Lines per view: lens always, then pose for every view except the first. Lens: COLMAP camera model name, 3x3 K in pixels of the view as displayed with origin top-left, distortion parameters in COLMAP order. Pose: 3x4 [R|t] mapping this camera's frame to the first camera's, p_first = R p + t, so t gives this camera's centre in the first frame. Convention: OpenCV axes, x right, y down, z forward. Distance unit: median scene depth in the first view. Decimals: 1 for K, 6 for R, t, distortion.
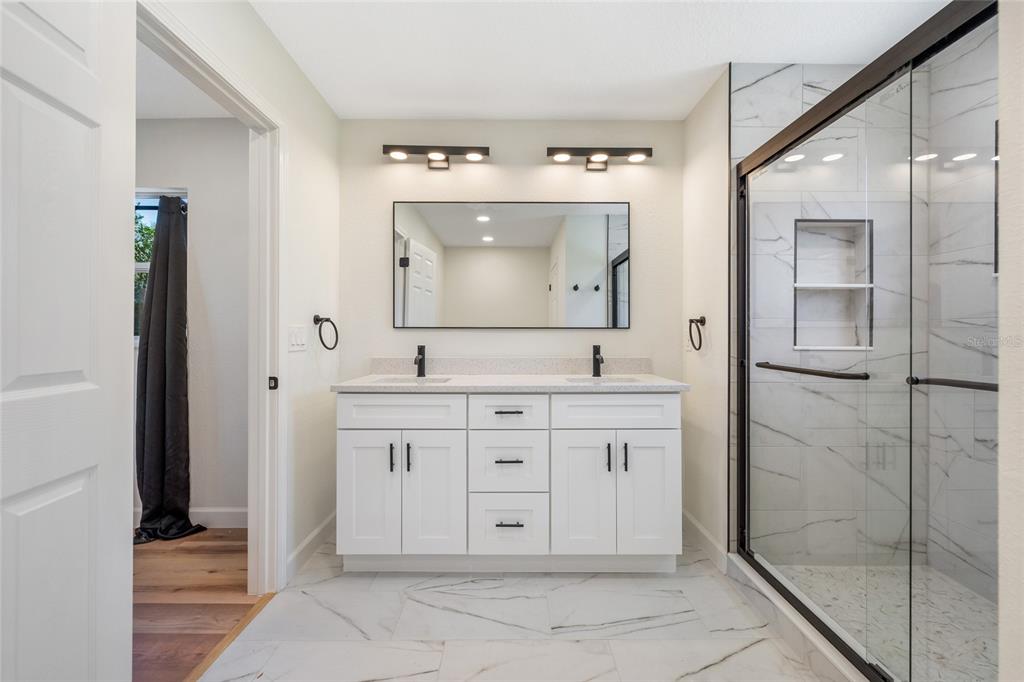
lens RADIAL K [[414.2, 0, 512.5], [0, 414.2, 331.1], [0, 0, 1]] dist [-0.000545, -0.000033]
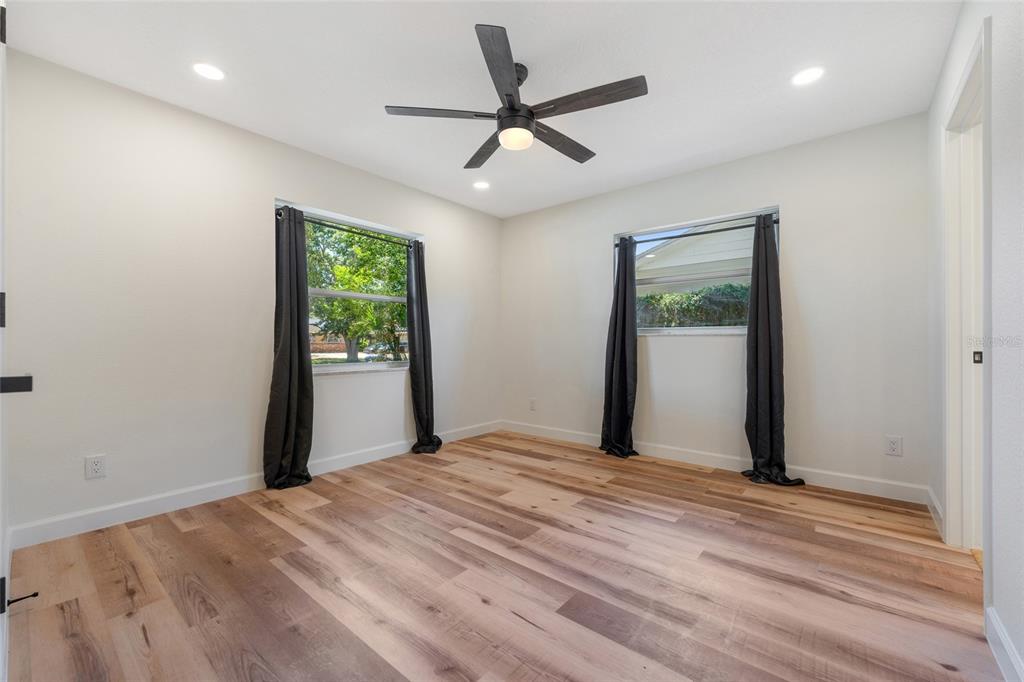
lens RADIAL K [[414.2, 0, 512.5], [0, 414.2, 331.1], [0, 0, 1]] dist [-0.000545, -0.000033]
pose [[0.769249, -0.013296, -0.638811, -0.758002], [0.002310, 0.999835, -0.018028, 0.066323], [0.638945, 0.012393, 0.769153, -0.577759]]
